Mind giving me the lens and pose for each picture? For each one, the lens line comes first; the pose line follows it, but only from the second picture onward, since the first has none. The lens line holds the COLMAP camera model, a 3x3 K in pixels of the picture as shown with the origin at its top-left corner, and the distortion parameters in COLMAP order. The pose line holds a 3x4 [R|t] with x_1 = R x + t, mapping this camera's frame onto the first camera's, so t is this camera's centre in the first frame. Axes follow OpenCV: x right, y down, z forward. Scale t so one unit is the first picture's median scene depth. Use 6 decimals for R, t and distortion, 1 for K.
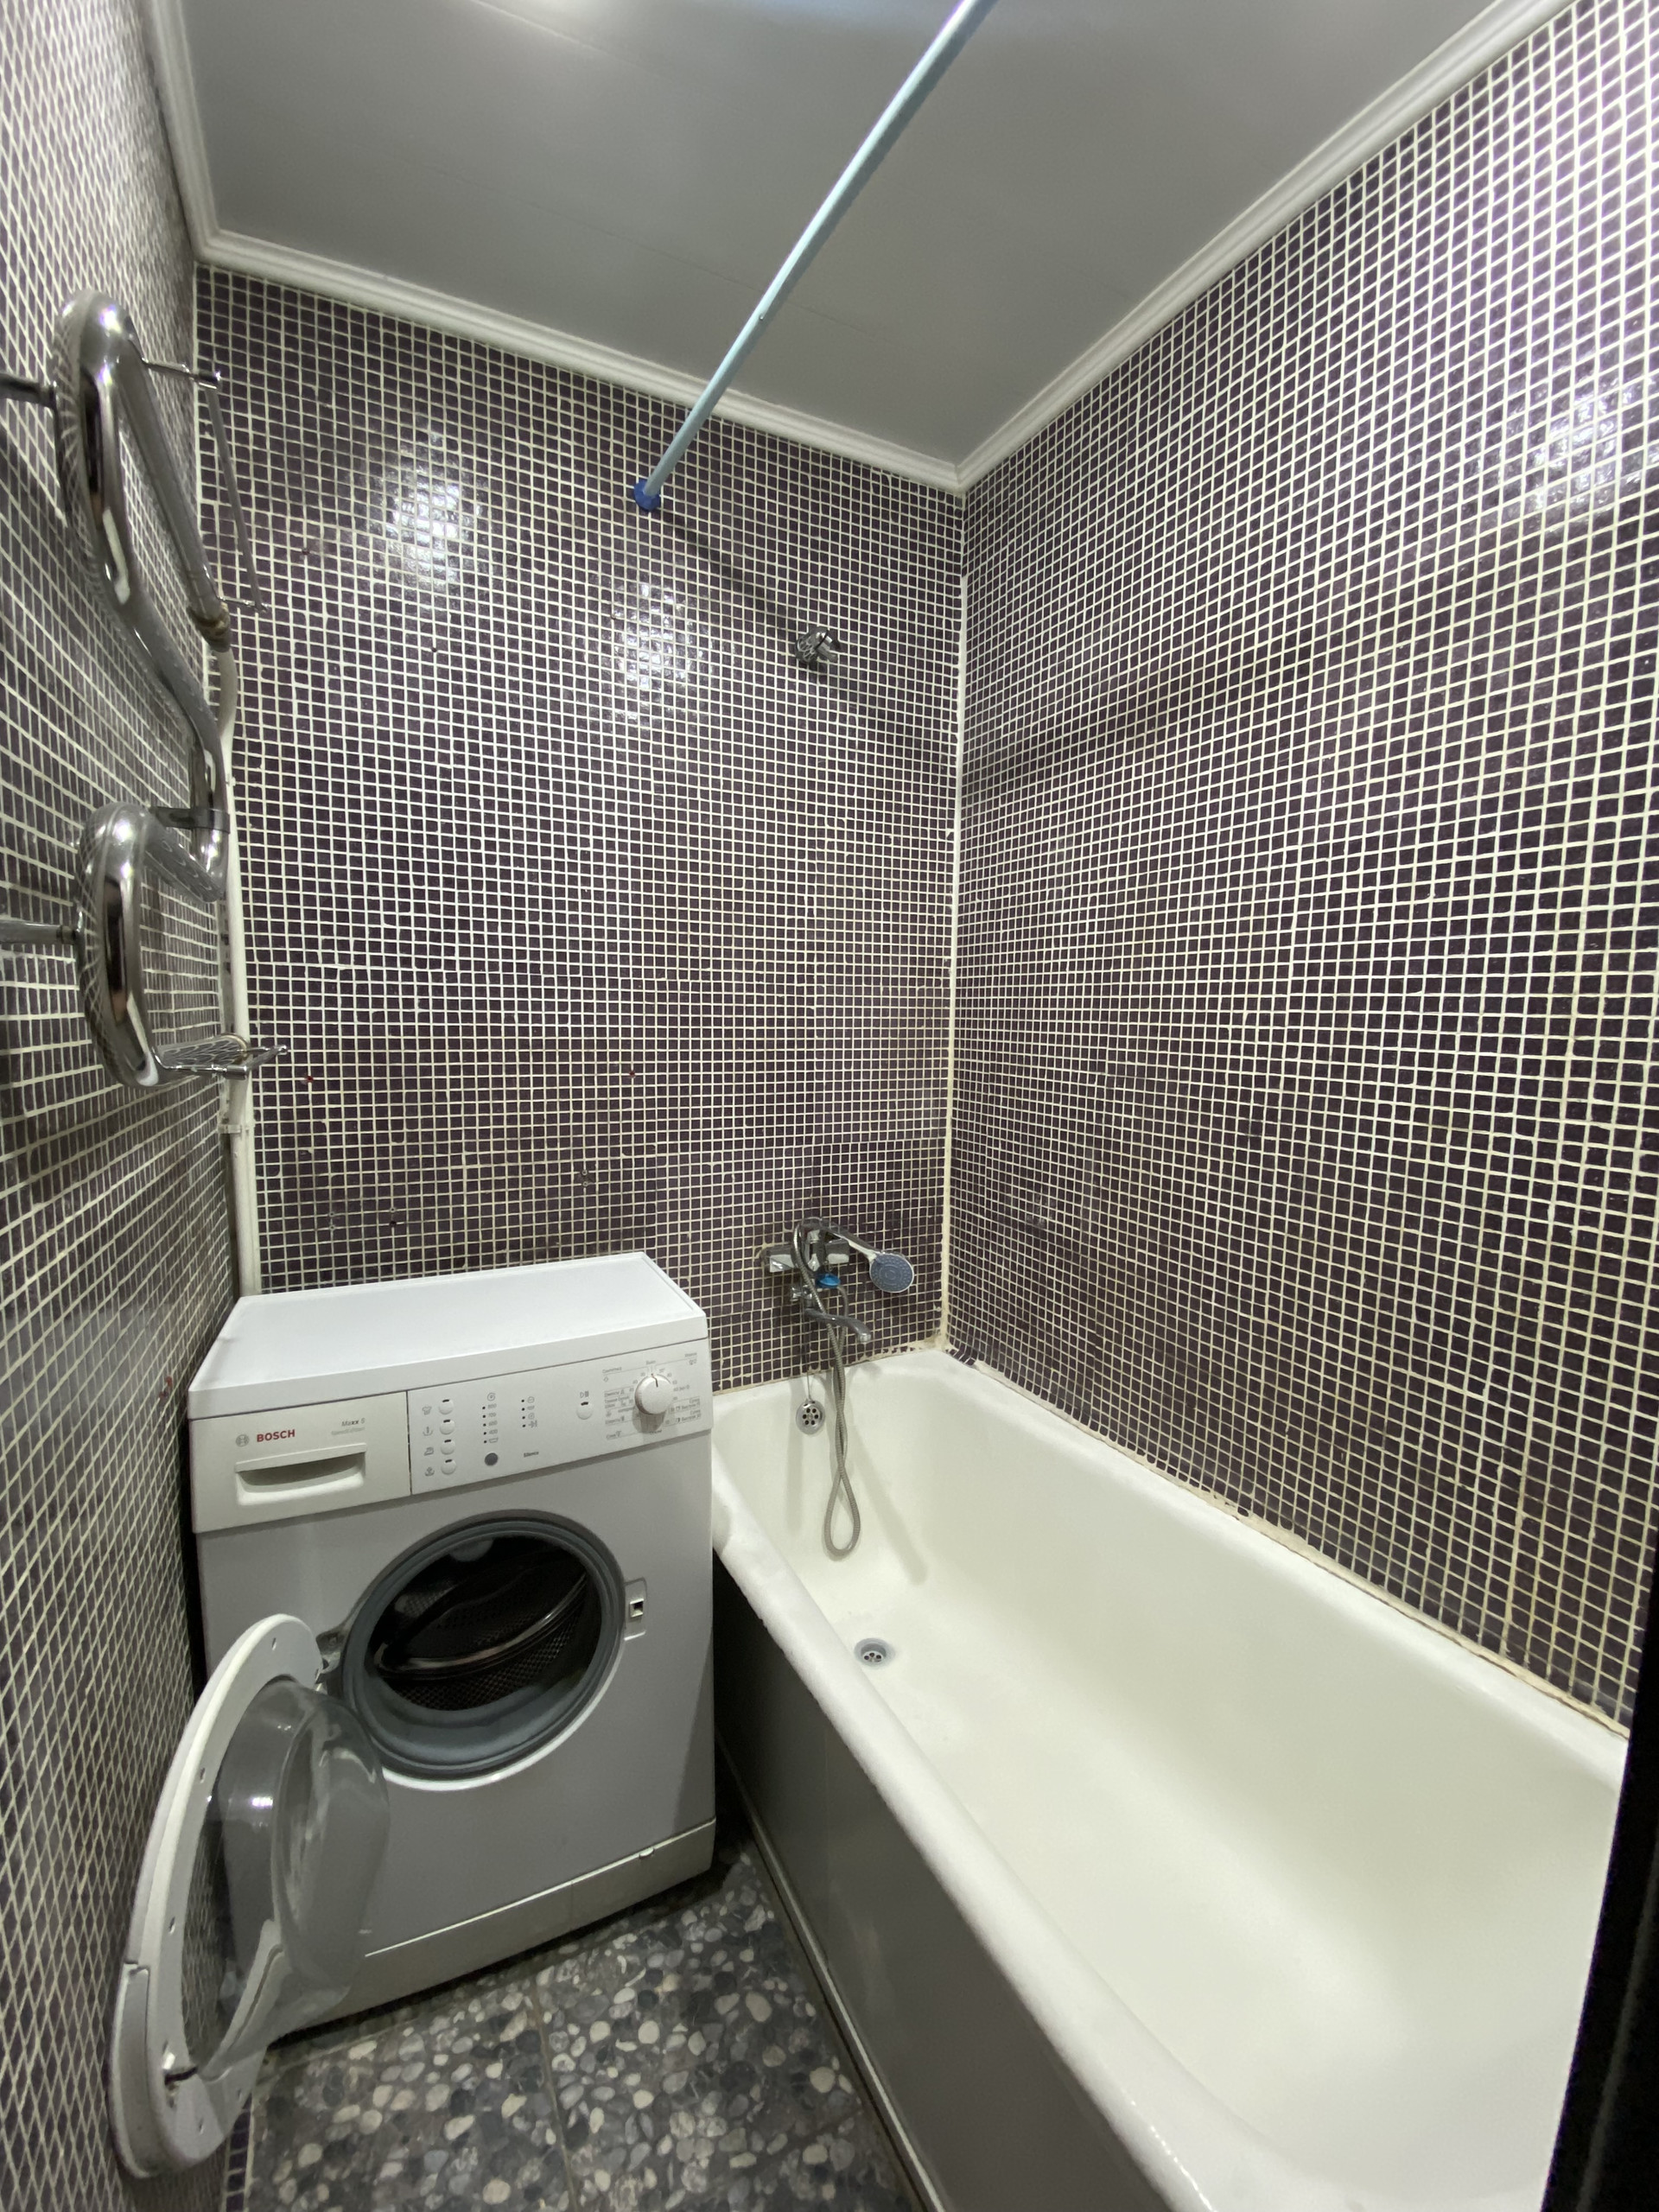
lens RADIAL K [[901.4, 0, 829.5], [0, 901.4, 1106.0], [0, 0, 1]] dist [0.082409, -0.044331]
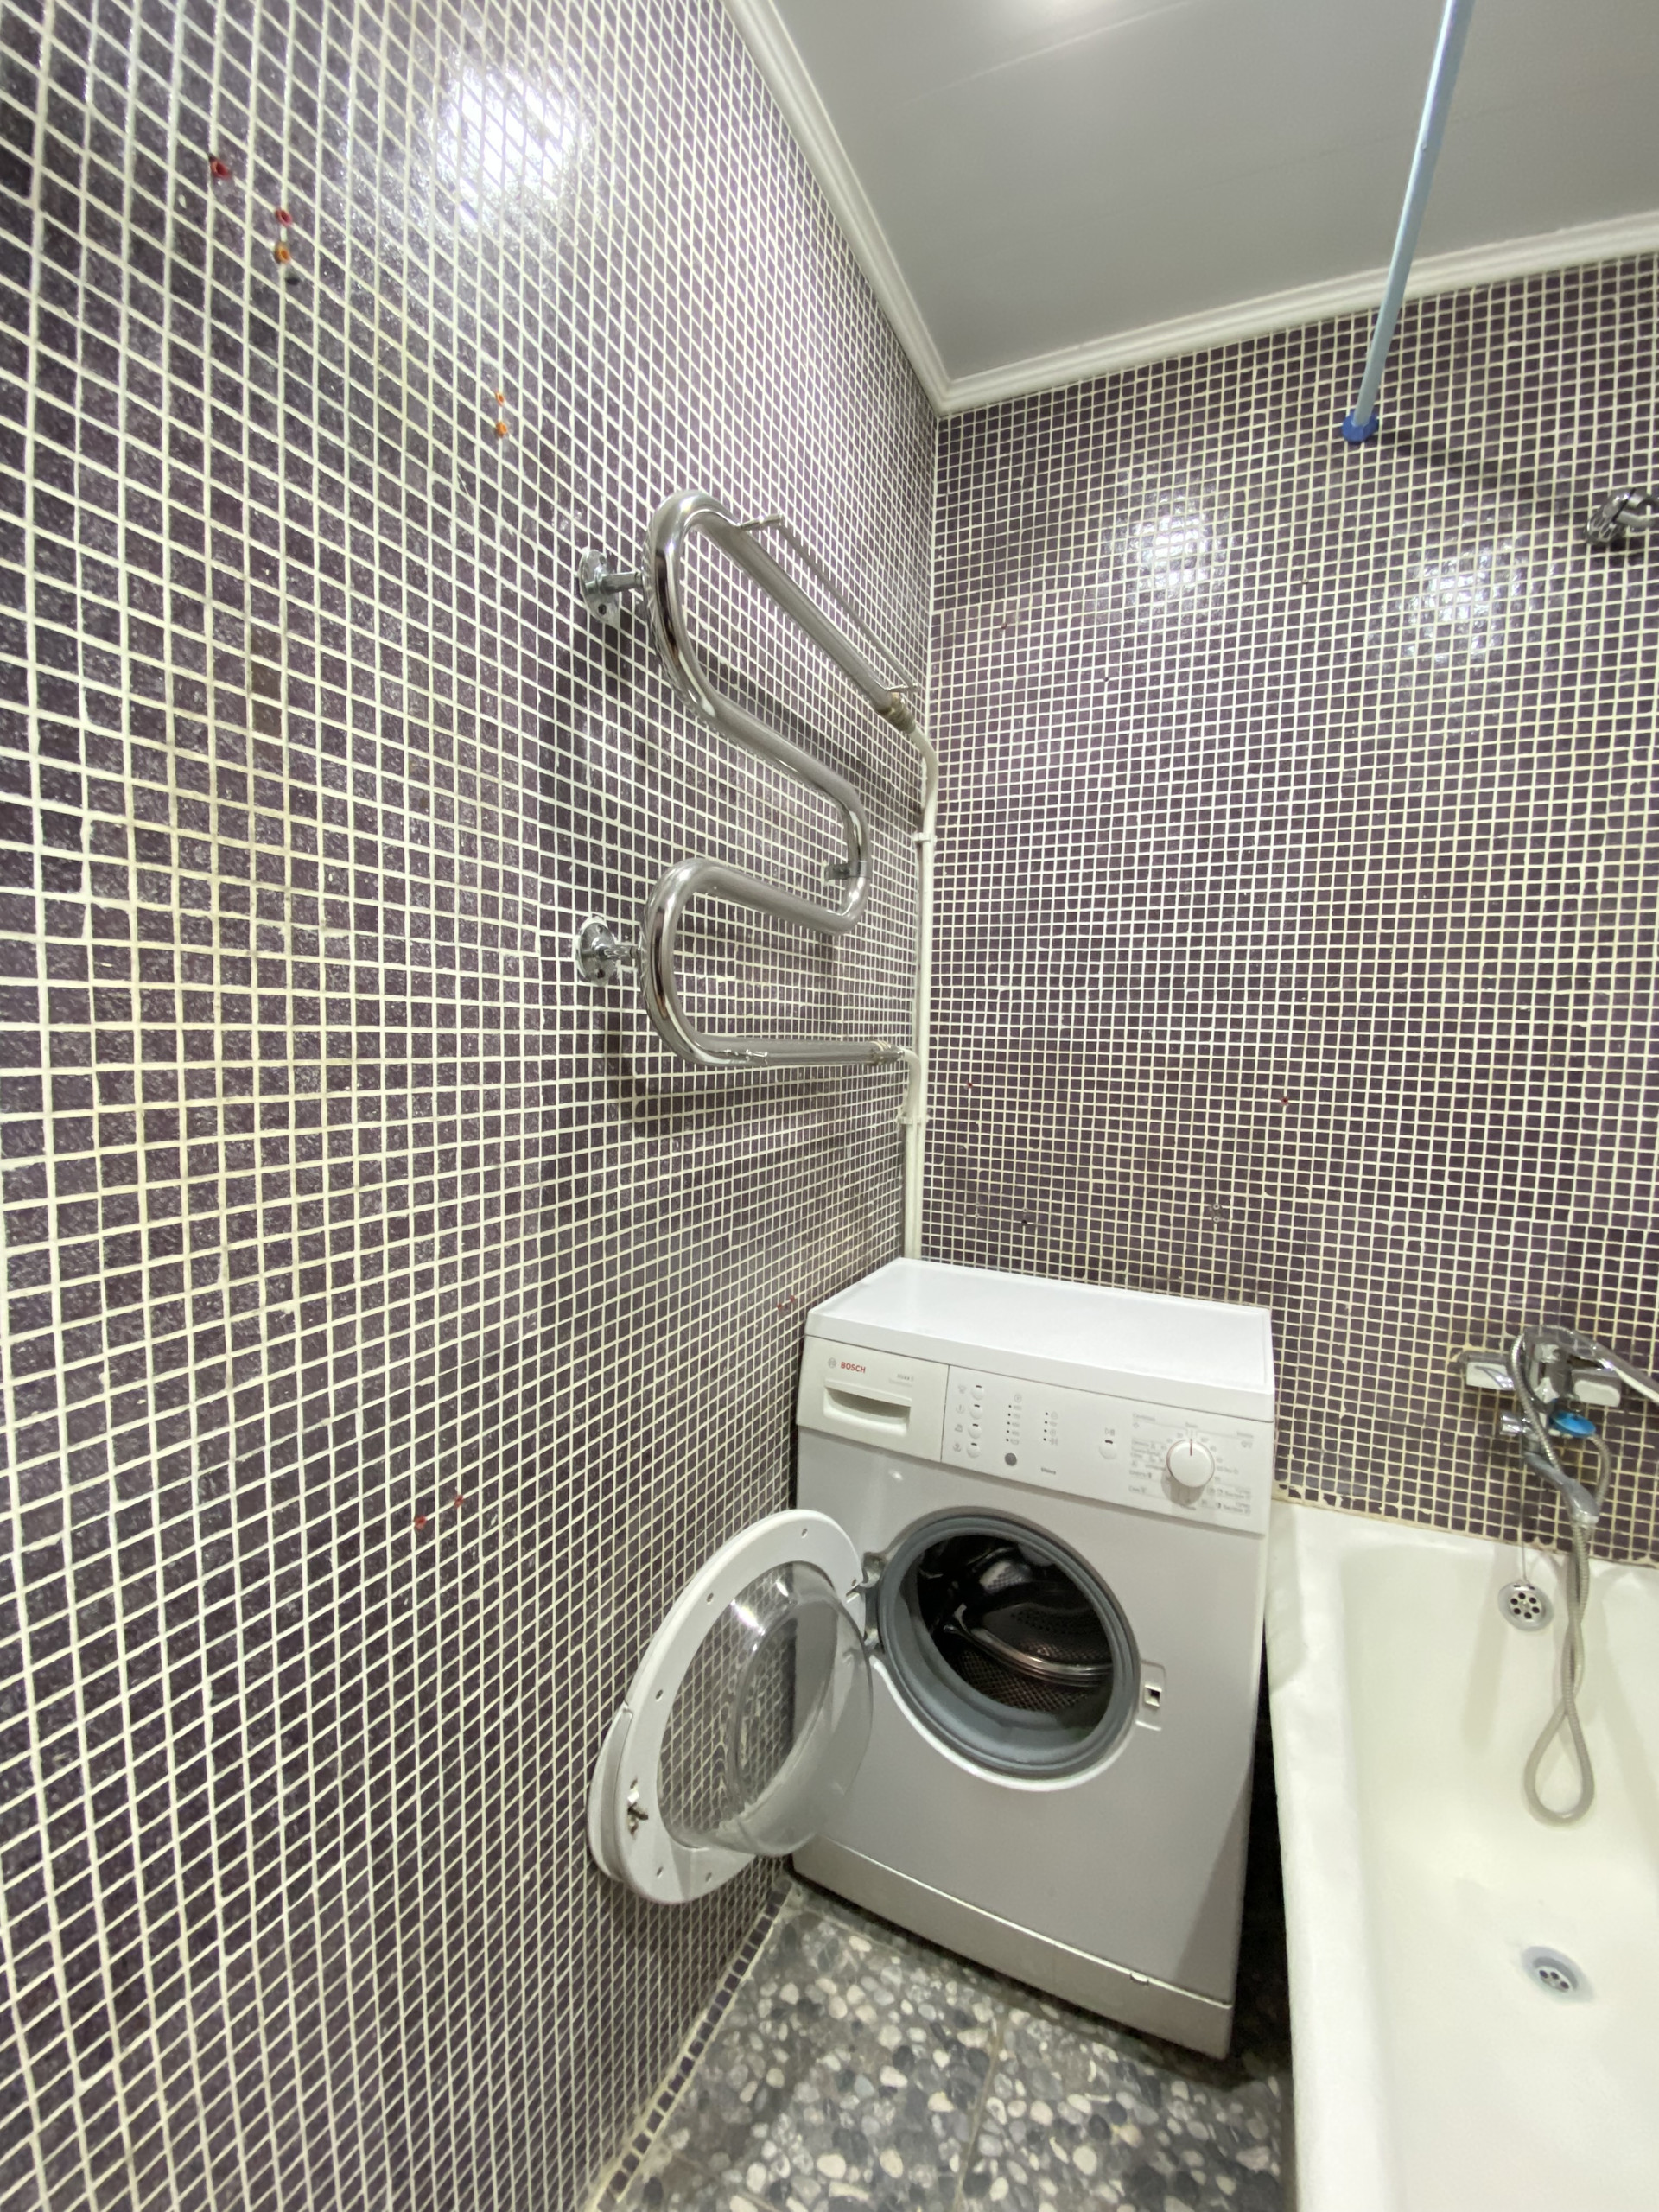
lens RADIAL K [[901.4, 0, 829.5], [0, 901.4, 1106.0], [0, 0, 1]] dist [0.082409, -0.044331]
pose [[0.649741, 0.068010, -0.757107, 0.175296], [-0.095741, 0.995380, 0.007251, 0.005003], [0.754102, 0.067775, 0.653250, 0.117334]]
